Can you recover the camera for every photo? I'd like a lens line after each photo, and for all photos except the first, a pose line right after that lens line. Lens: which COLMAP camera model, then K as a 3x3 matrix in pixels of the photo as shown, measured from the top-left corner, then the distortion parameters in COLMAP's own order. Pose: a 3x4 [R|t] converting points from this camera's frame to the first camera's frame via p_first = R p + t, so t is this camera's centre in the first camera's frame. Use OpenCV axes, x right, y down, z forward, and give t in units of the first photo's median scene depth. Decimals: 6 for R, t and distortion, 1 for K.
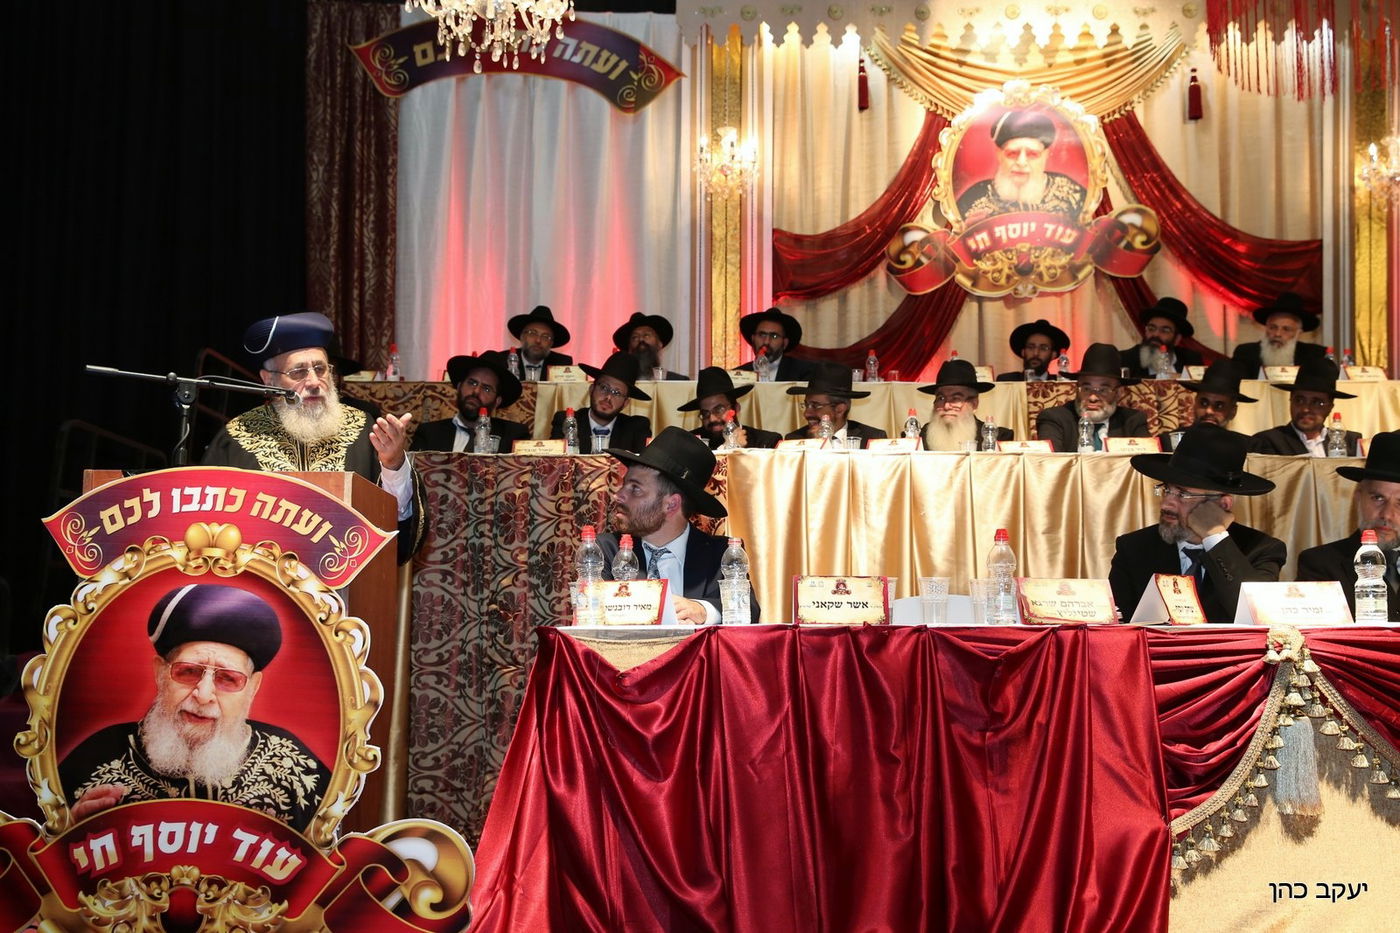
lens RADIAL K [[1504.2, 0, 643.7], [0, 1504.2, 464.2], [0, 0, 1]] dist [-0.021893, 0.018713]
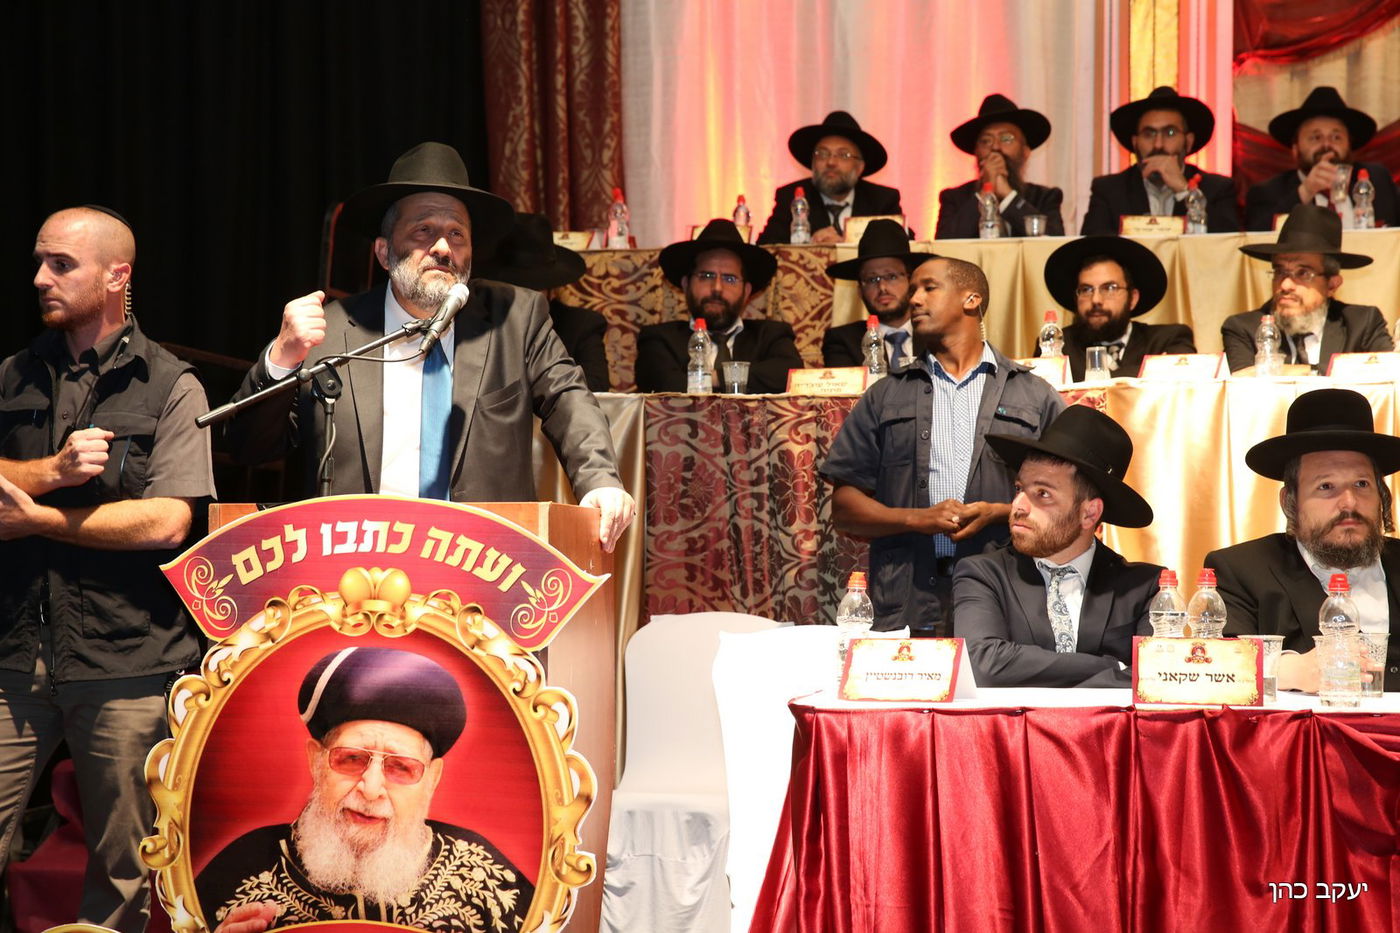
lens RADIAL K [[2863.0, 0, 665.4], [0, 2863.0, 465.5], [0, 0, 1]] dist [0.204638, 0.446082]
pose [[0.986101, -0.013036, -0.165637, 0.107632], [0.030832, 0.993960, 0.105326, -0.165021], [0.163263, -0.108969, 0.980546, -0.422715]]
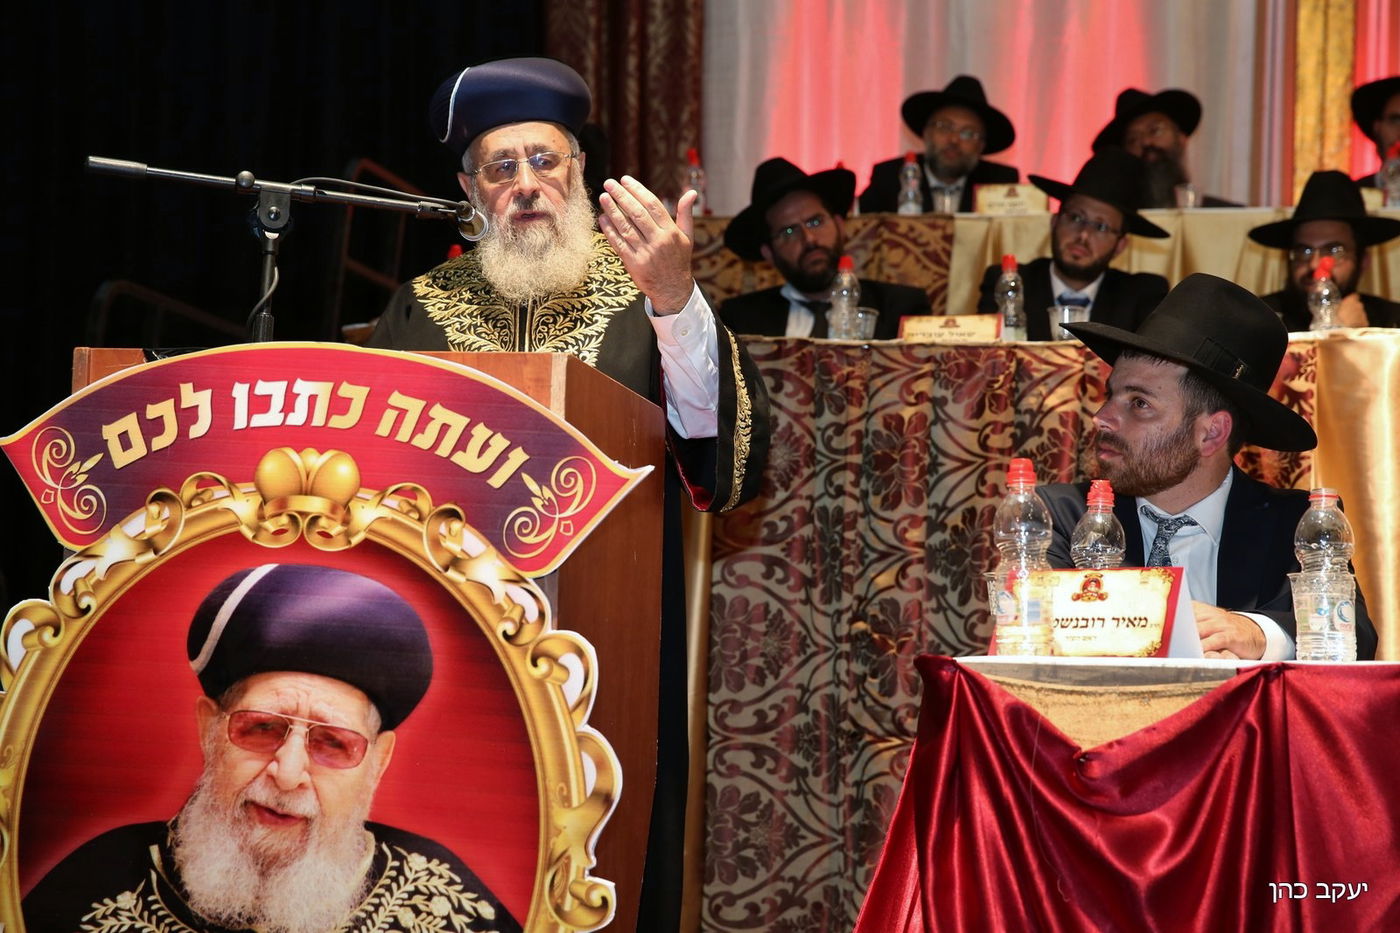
lens RADIAL K [[2590.8, 0, 700.0], [0, 2590.8, 466.5], [0, 0, 1]] dist [0.154332, -0.210129]
pose [[0.983470, 0.007470, -0.180918, 0.014859], [-0.003003, 0.999684, 0.024951, 0.022143], [0.181047, -0.023995, 0.983182, 0.124632]]
